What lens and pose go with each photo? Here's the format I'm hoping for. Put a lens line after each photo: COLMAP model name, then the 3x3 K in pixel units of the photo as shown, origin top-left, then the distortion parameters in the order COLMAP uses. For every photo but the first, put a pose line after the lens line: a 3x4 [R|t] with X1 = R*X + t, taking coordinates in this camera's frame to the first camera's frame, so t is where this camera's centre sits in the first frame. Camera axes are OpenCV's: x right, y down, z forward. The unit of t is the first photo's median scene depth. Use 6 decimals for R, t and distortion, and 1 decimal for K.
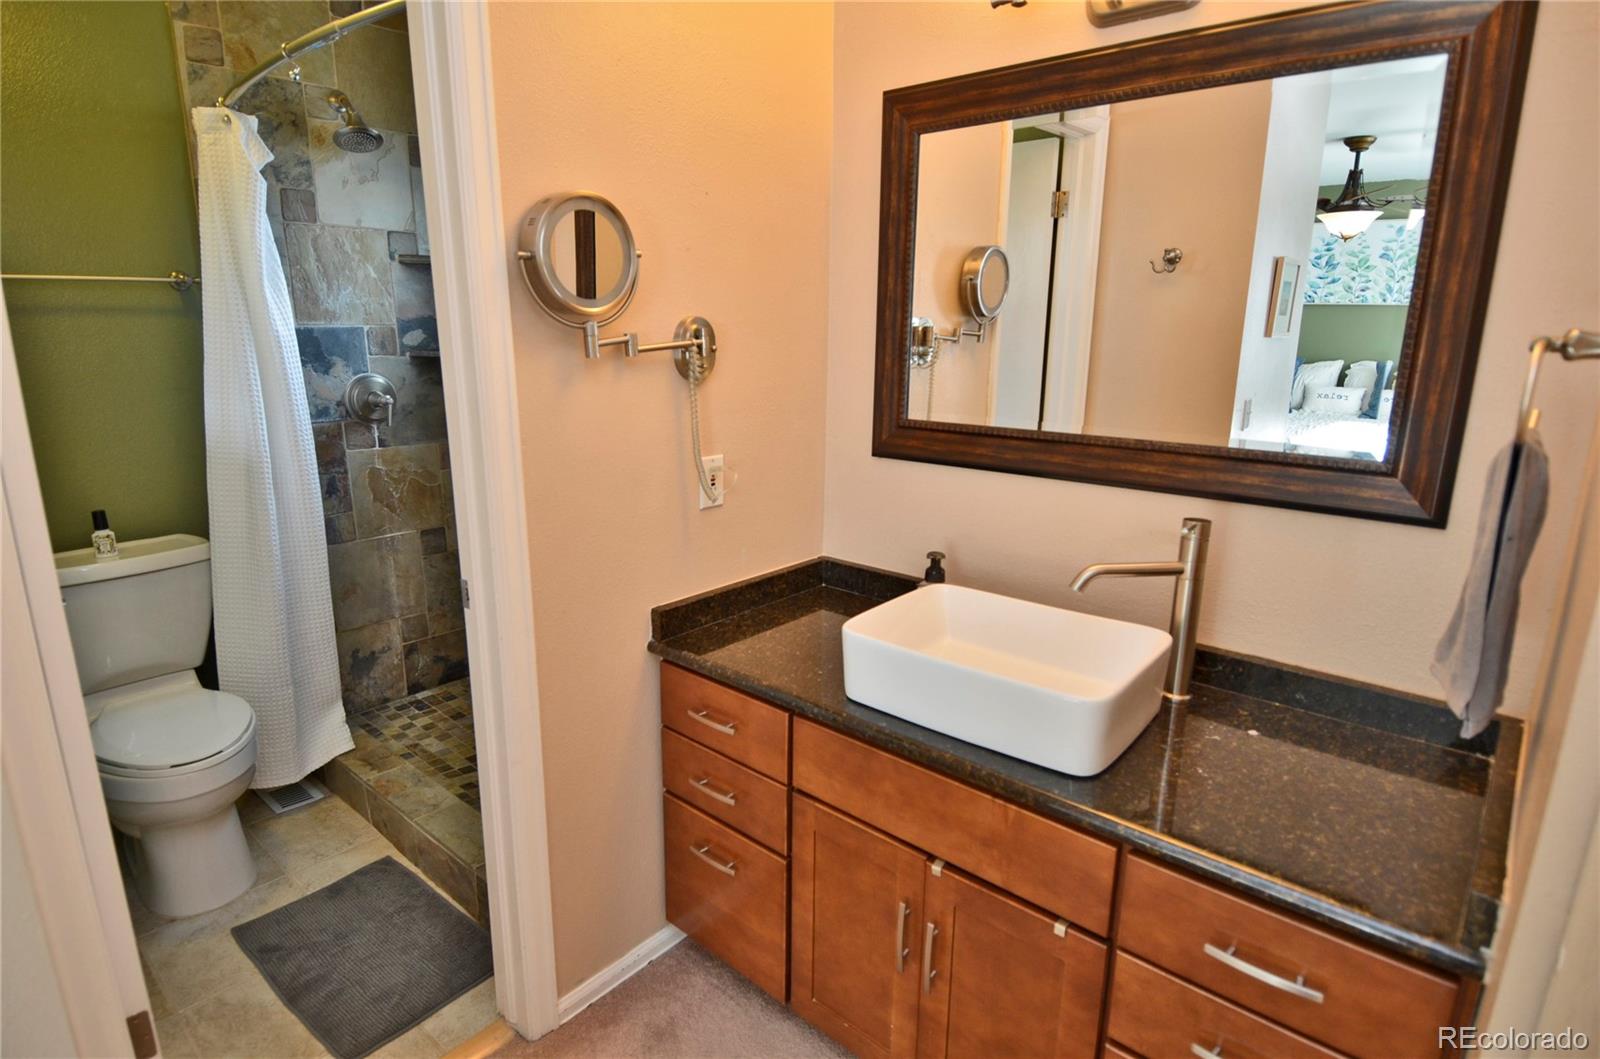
lens RADIAL K [[839.1, 0, 794.2], [0, 839.1, 537.5], [0, 0, 1]] dist [0.037510, -0.039242]
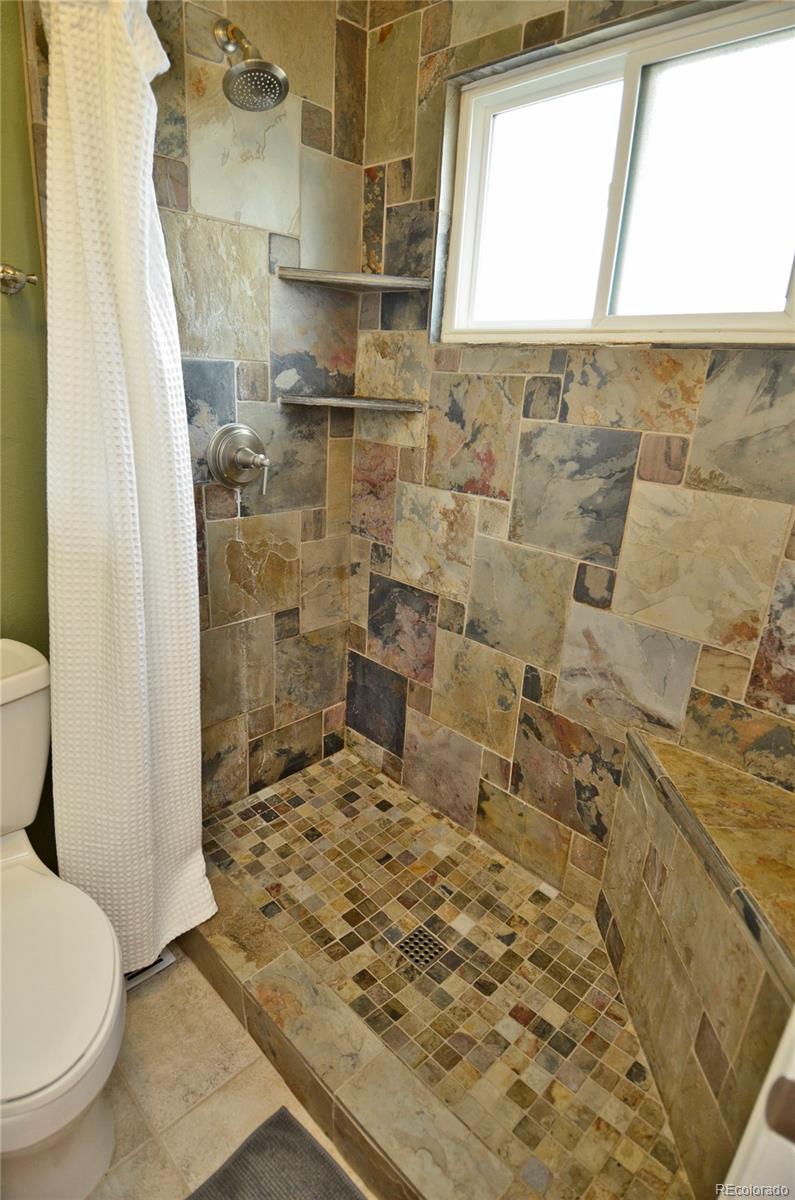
lens RADIAL K [[629.3, 0, 401.7], [0, 629.3, 598.7], [0, 0, 1]] dist [0.037510, -0.039242]
pose [[0.996717, 0.067545, -0.044631, -0.313965], [-0.063177, 0.993666, 0.092930, -0.097040], [0.050626, -0.089805, 0.994672, 0.410929]]
